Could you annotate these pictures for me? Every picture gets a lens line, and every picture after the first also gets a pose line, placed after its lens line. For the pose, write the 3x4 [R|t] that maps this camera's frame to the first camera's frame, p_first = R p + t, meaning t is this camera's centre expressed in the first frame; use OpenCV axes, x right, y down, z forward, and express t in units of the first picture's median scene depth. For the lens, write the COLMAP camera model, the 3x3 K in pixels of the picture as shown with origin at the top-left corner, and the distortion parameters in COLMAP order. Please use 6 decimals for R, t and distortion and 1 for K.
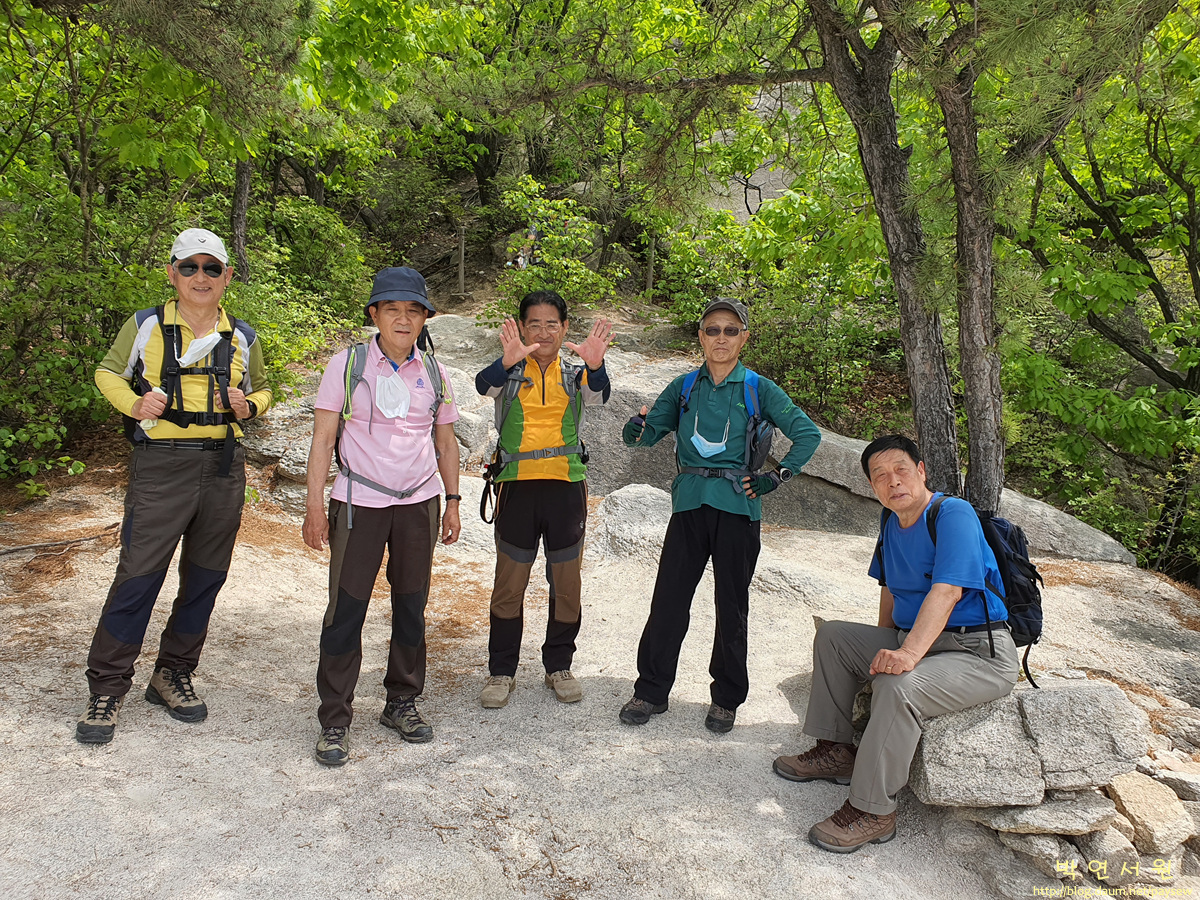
lens RADIAL K [[913.8, 0, 600.4], [0, 913.8, 450.0], [0, 0, 1]] dist [0.028756, -0.002426]
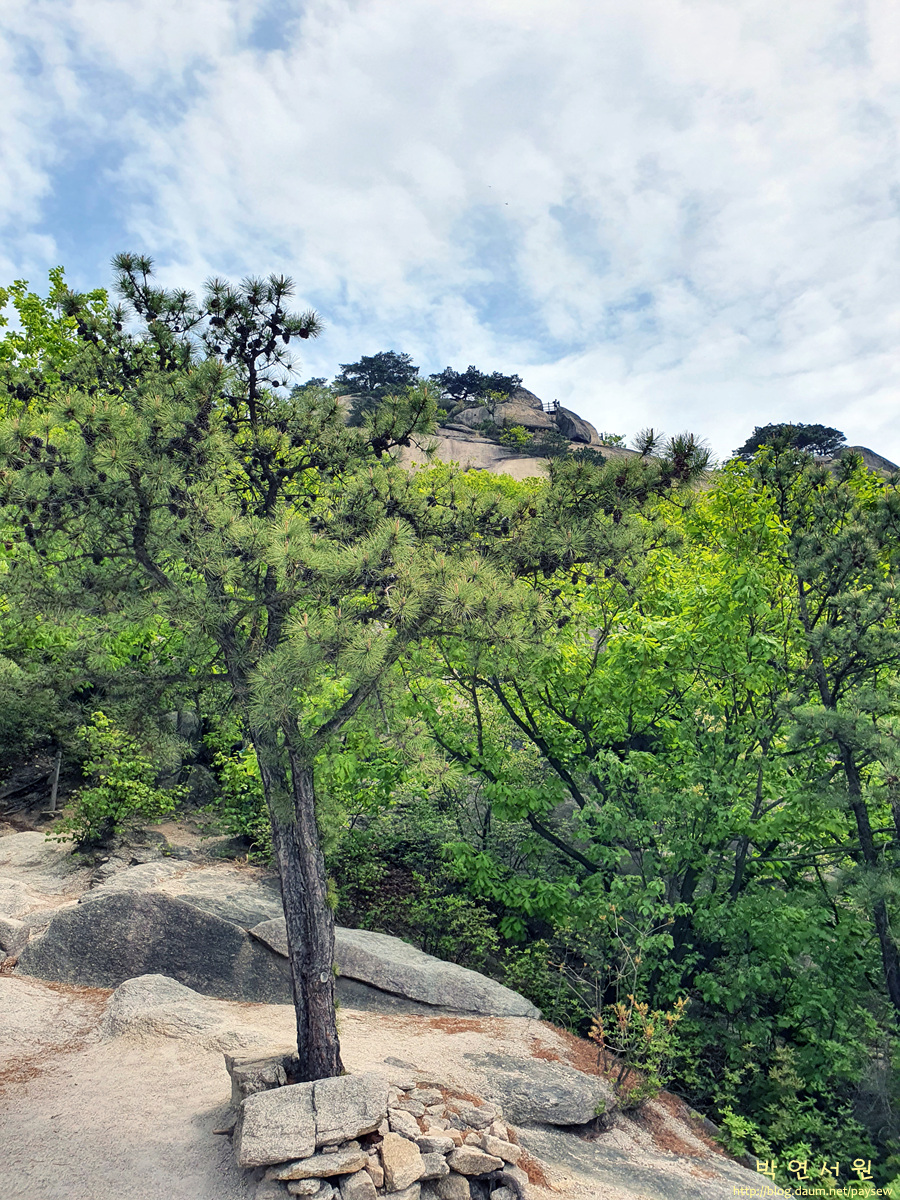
lens RADIAL K [[913.8, 0, 453.3], [0, 913.8, 597.4], [0, 0, 1]] dist [0.028756, -0.002426]
pose [[0.978739, 0.031908, 0.202615, 0.173465], [0.047602, 0.925520, -0.375695, 0.054438], [-0.199512, 0.377352, 0.904323, -0.362182]]
